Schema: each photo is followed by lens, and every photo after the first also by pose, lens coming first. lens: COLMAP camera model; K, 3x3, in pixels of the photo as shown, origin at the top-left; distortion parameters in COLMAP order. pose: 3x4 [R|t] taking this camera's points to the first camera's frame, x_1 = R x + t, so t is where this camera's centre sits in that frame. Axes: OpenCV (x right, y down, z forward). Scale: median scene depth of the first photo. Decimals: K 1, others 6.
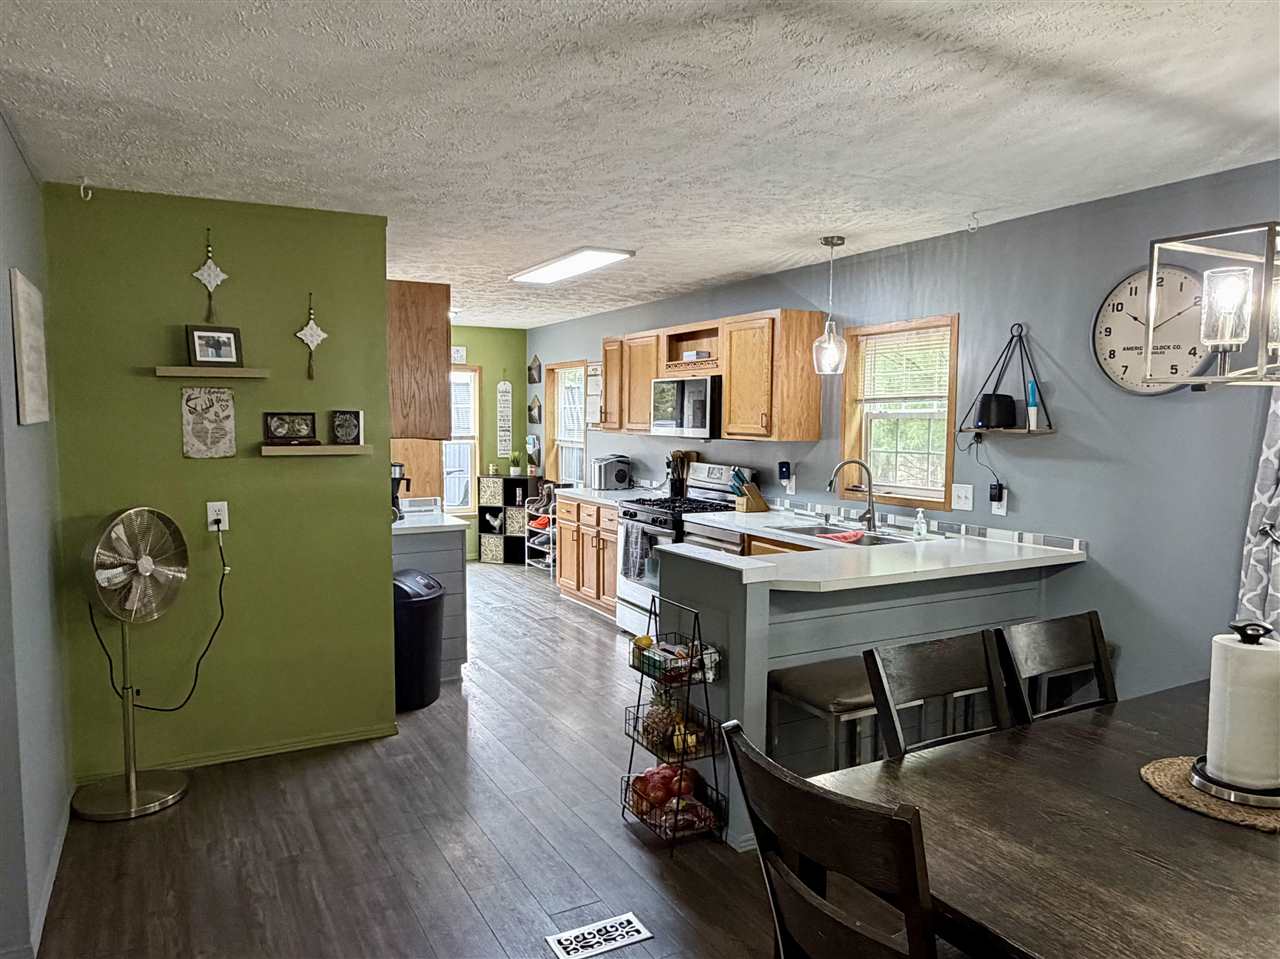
lens RADIAL K [[876.5, 0, 631.2], [0, 876.5, 485.7], [0, 0, 1]] dist [-0.001559, 0.001004]
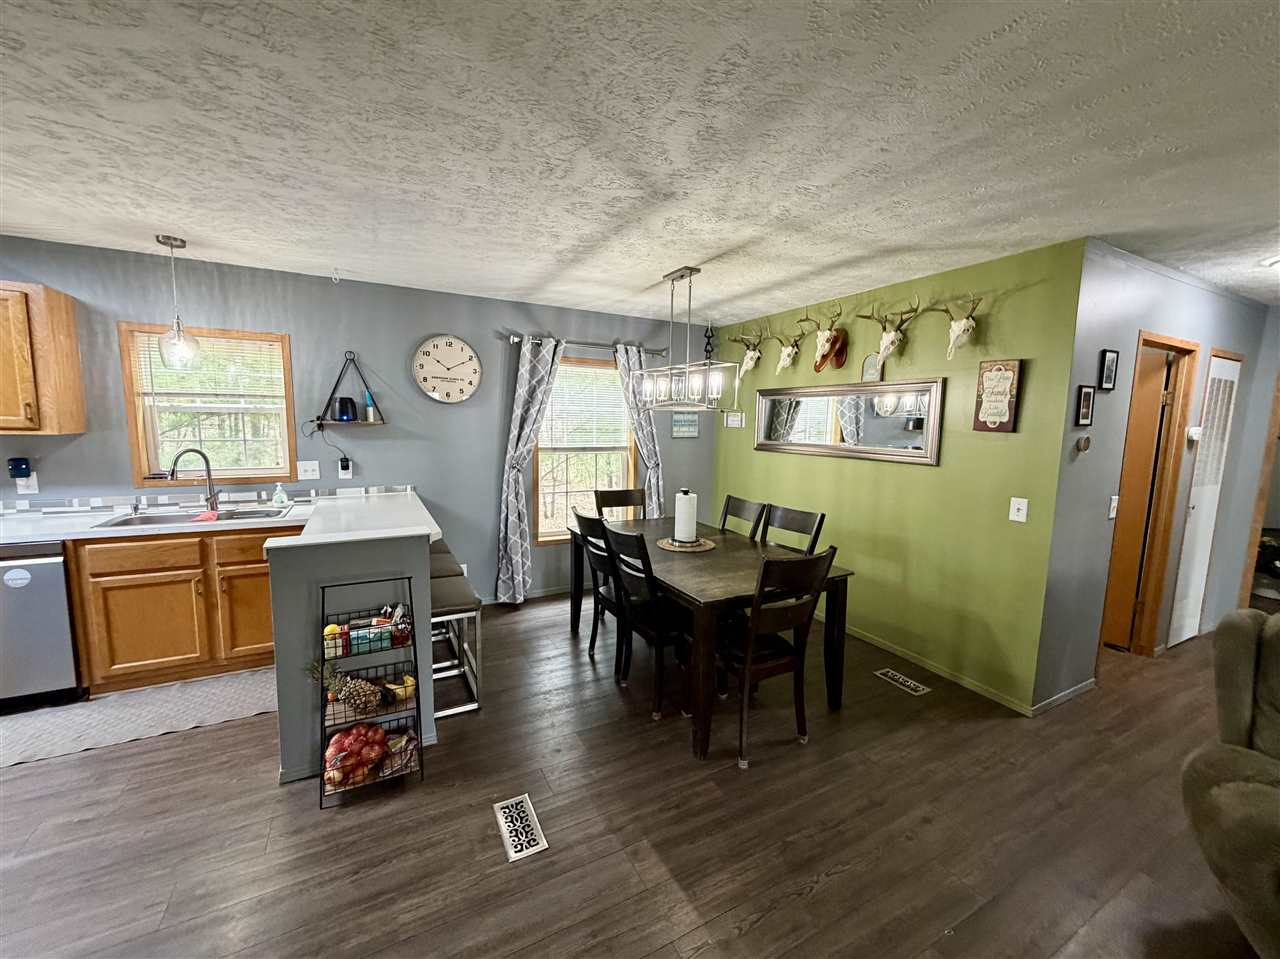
lens RADIAL K [[510.5, 0, 642.3], [0, 510.5, 480.8], [0, 0, 1]] dist [-0.000461, 0.000065]
pose [[0.001365, -0.121723, 0.992563, -0.365351], [0.058398, 0.990880, 0.121437, -0.032415], [-0.998292, 0.057798, 0.008461, 0.398896]]
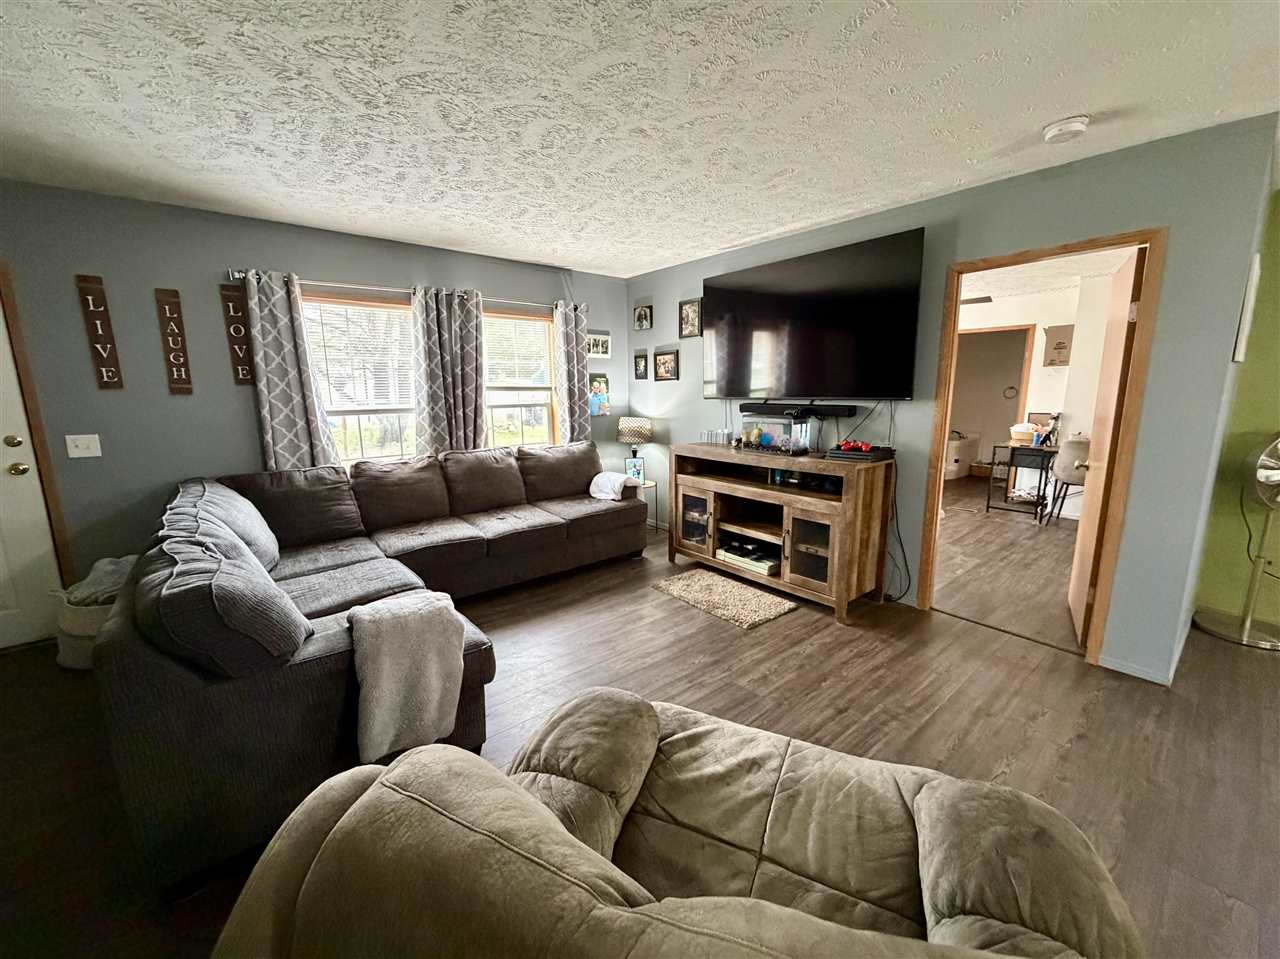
lens RADIAL K [[510.5, 0, 636.8], [0, 510.5, 479.8], [0, 0, 1]] dist [-0.000461, 0.000065]
pose [[0.195220, 0.165831, -0.966638, -0.000541], [-0.066614, 0.985568, 0.155626, 0.032773], [0.978495, 0.034010, 0.203449, -0.100952]]
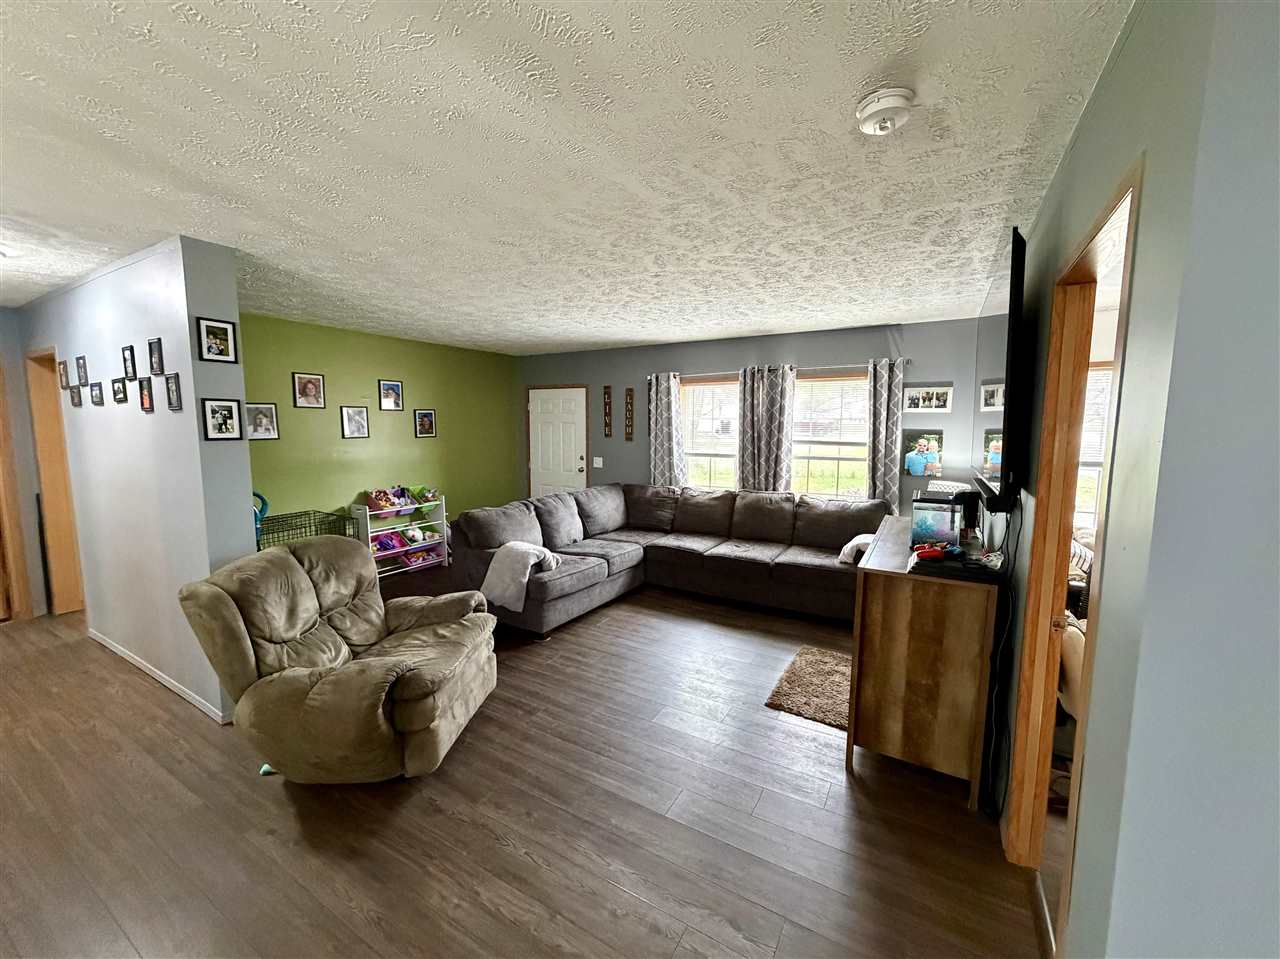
lens RADIAL K [[510.5, 0, 640.0], [0, 510.5, 480.1], [0, 0, 1]] dist [-0.000461, 0.000065]
pose [[-0.853638, 0.044691, -0.518946, -0.113825], [-0.051944, 0.984041, 0.170190, -0.048936], [0.518270, 0.172237, -0.837694, 0.509324]]
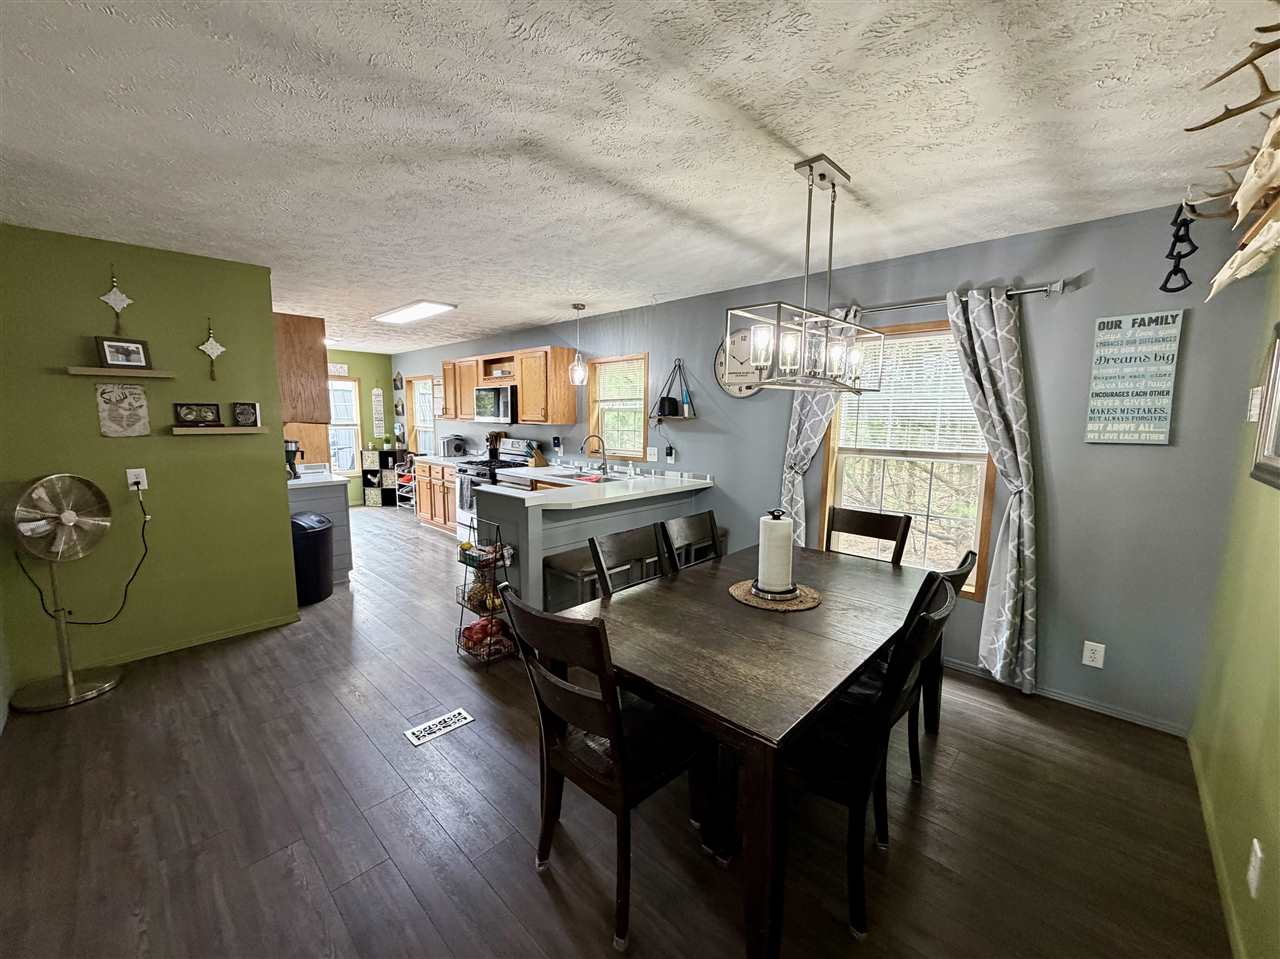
lens RADIAL K [[510.5, 0, 638.8], [0, 510.5, 479.0], [0, 0, 1]] dist [-0.000461, 0.000065]
pose [[0.951053, -0.036668, 0.306844, 0.021230], [0.021993, 0.998449, 0.051148, 0.007978], [-0.308243, -0.041896, 0.950385, 0.000939]]
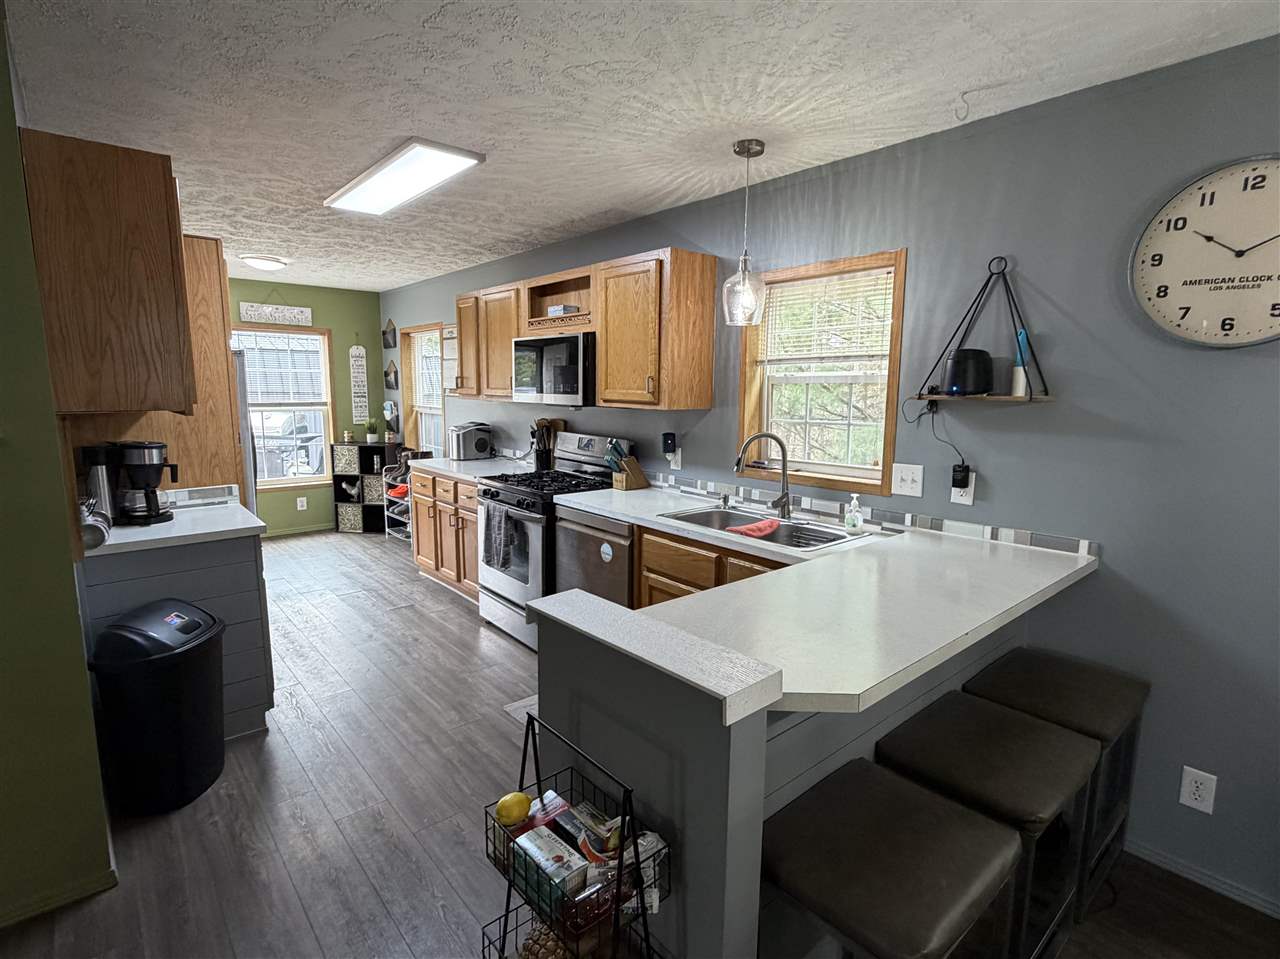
lens RADIAL K [[648.4, 0, 642.4], [0, 648.4, 480.0], [0, 0, 1]] dist [0.001881, -0.000582]
pose [[0.975658, -0.029162, 0.217351, 0.006589], [0.014602, 0.997558, 0.068297, -0.026948], [-0.218812, -0.063461, 0.973701, 0.400891]]
